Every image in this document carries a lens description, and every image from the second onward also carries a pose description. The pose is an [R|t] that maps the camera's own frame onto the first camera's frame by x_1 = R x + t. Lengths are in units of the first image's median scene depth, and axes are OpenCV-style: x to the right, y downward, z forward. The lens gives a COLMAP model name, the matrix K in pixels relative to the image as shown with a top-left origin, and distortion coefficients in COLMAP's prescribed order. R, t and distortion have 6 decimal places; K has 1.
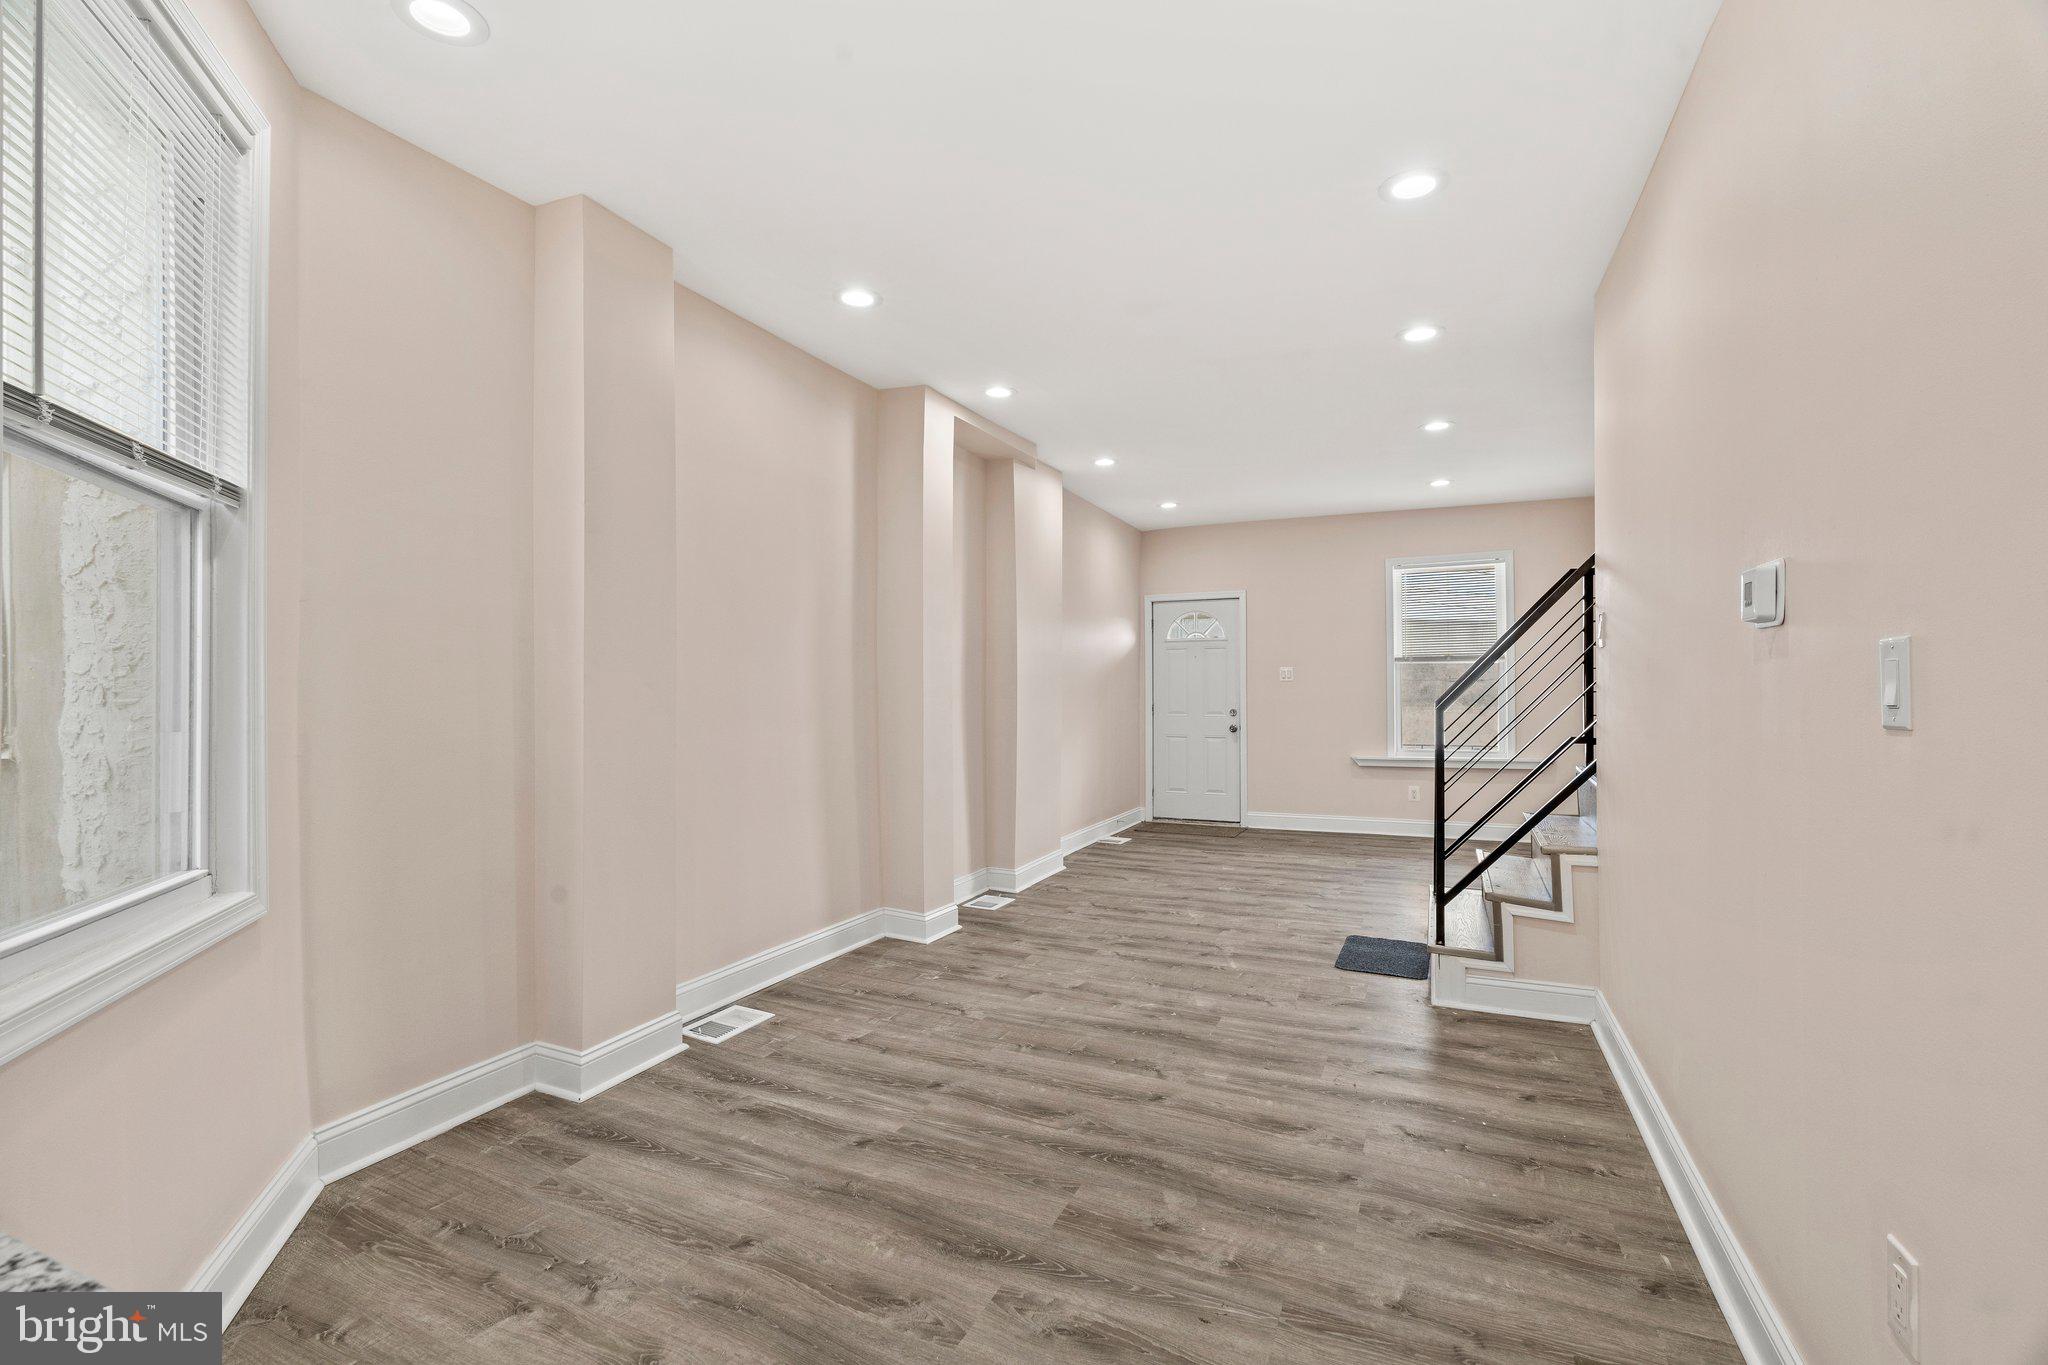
lens RADIAL K [[922.6, 0, 1016.1], [0, 922.6, 691.8], [0, 0, 1]] dist [-0.008912, 0.001531]
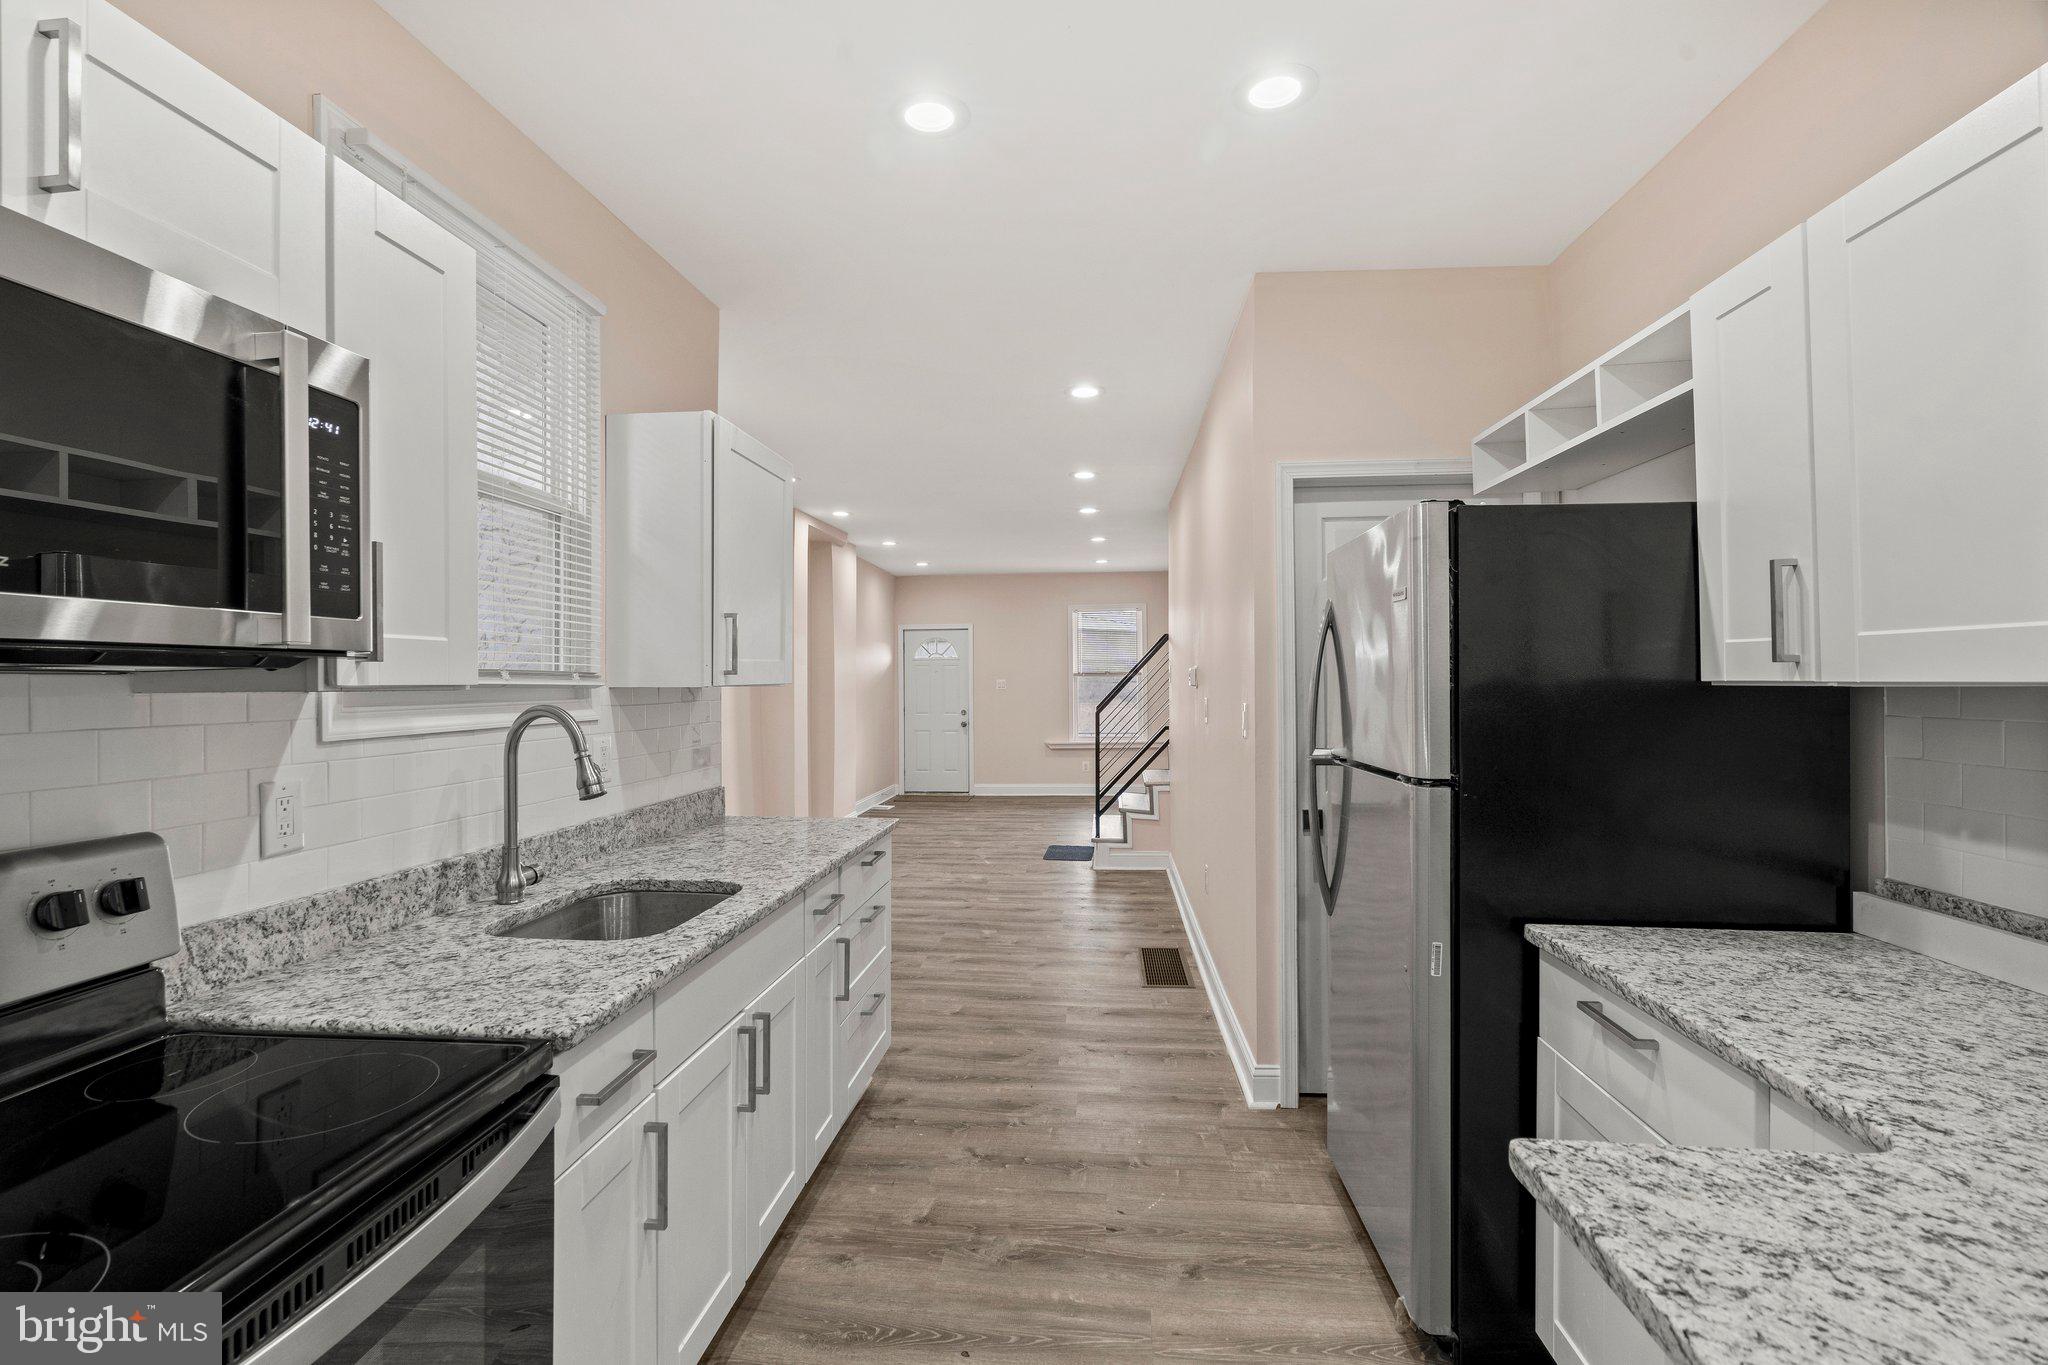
lens RADIAL K [[922.6, 0, 1026.2], [0, 922.6, 685.5], [0, 0, 1]] dist [-0.008912, 0.001531]
pose [[0.941942, 0.000134, 0.335775, -0.188985], [0.000650, 0.999997, -0.002224, -0.019979], [-0.335774, 0.002313, 0.941940, -0.444548]]
